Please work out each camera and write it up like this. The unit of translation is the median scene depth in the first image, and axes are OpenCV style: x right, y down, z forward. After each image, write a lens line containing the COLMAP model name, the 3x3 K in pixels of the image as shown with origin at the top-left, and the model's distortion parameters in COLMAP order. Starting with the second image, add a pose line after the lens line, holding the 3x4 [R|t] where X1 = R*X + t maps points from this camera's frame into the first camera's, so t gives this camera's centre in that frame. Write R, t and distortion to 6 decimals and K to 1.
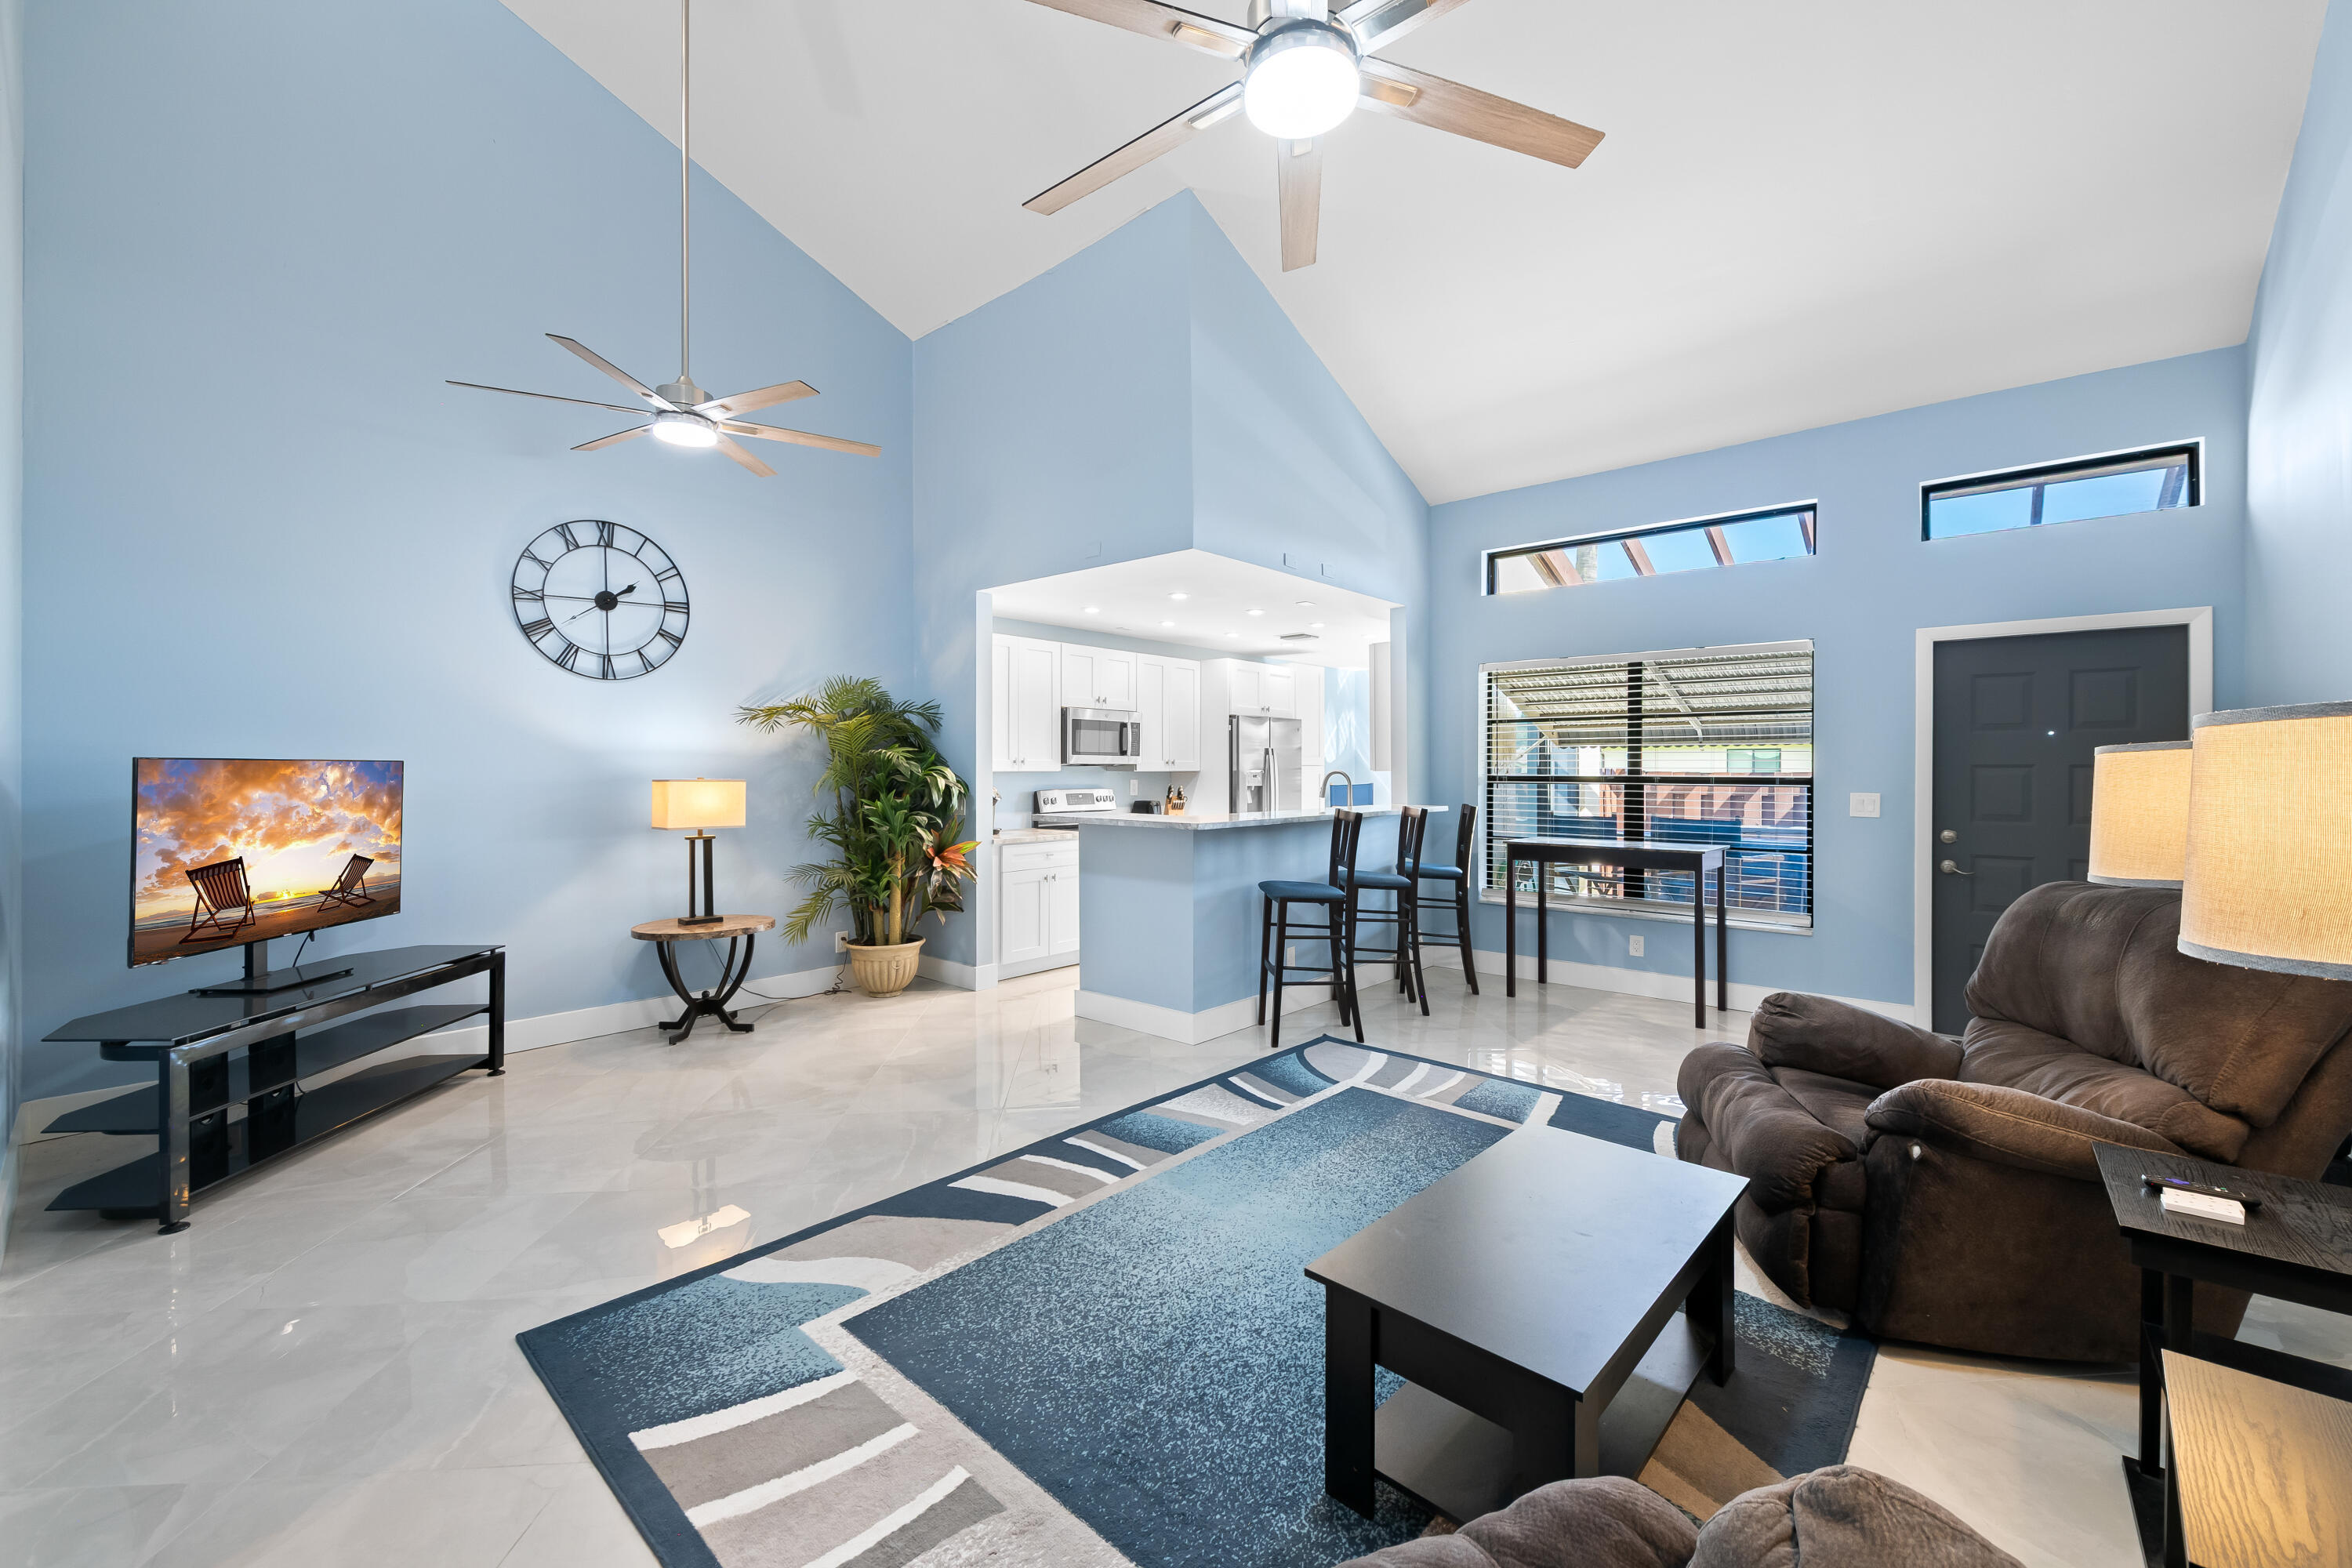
lens RADIAL K [[957.8, 0, 1185.5], [0, 957.8, 769.0], [0, 0, 1]] dist [0.004540, -0.000029]
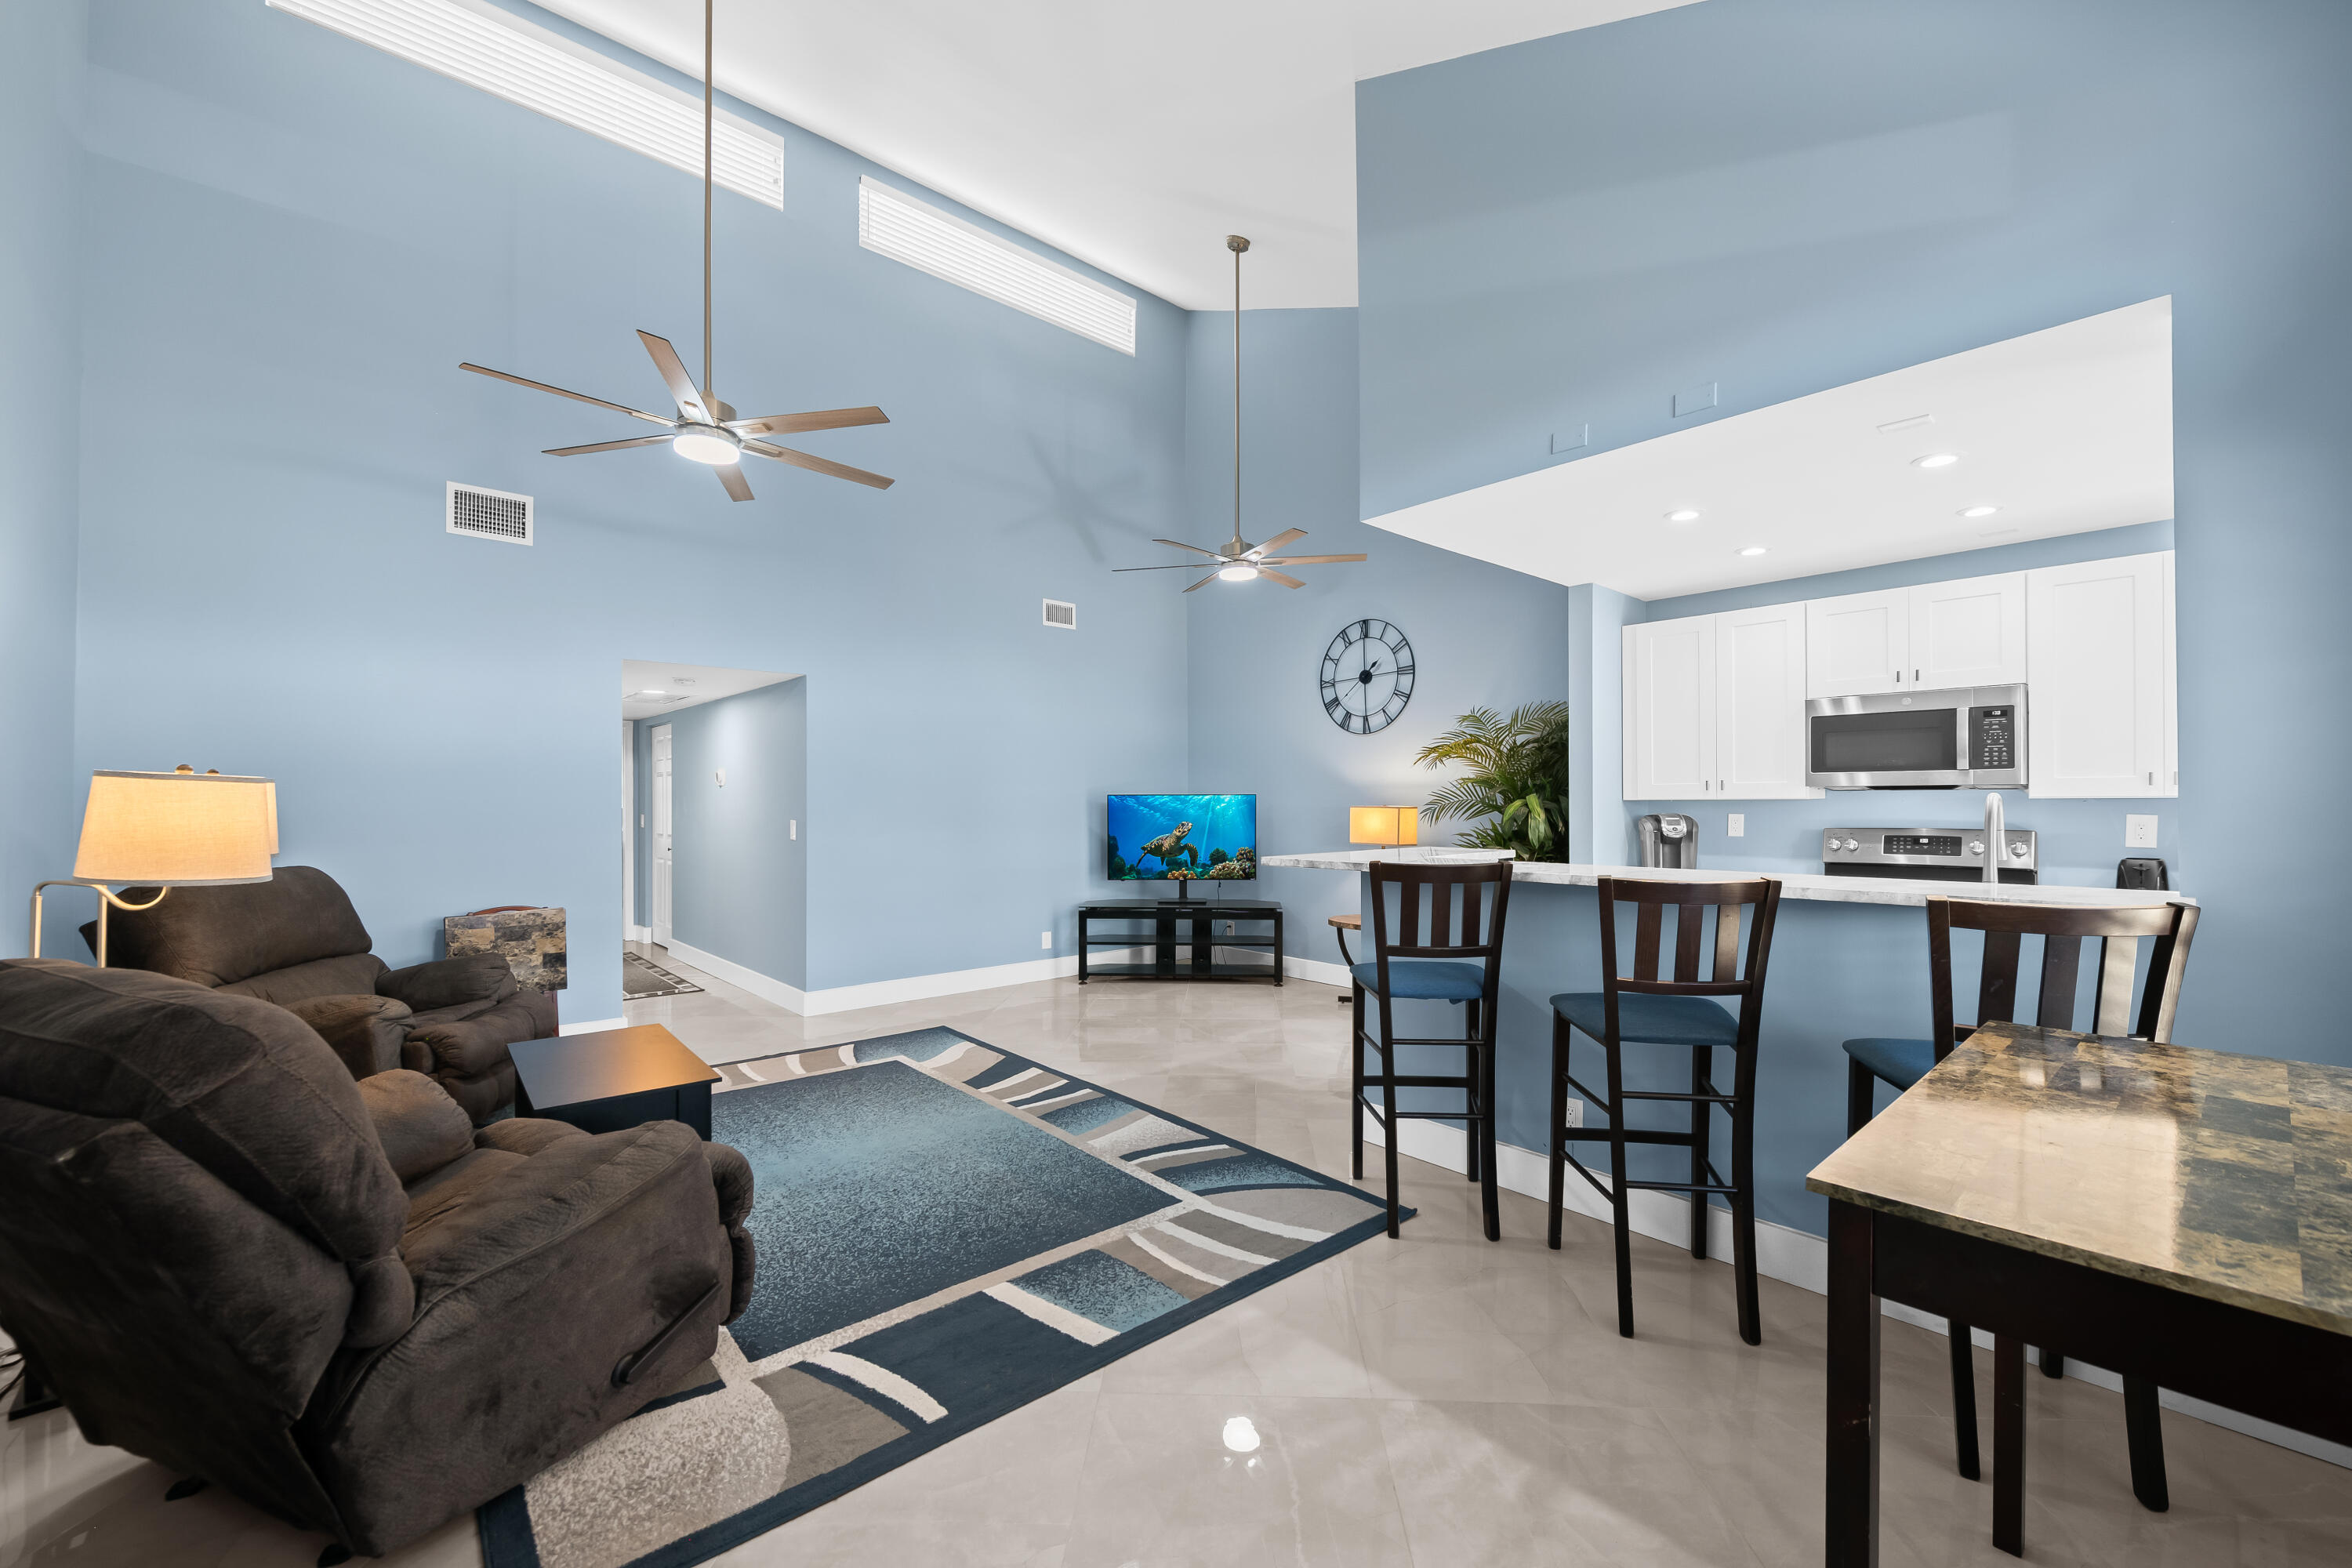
lens RADIAL K [[957.8, 0, 1195.8], [0, 957.8, 797.3], [0, 0, 1]] dist [0.004540, -0.000029]
pose [[-0.131593, 0.002696, -0.991300, 0.898797], [0.005813, 0.999981, 0.001948, -0.005226], [0.991287, -0.005506, -0.131606, 1.044895]]
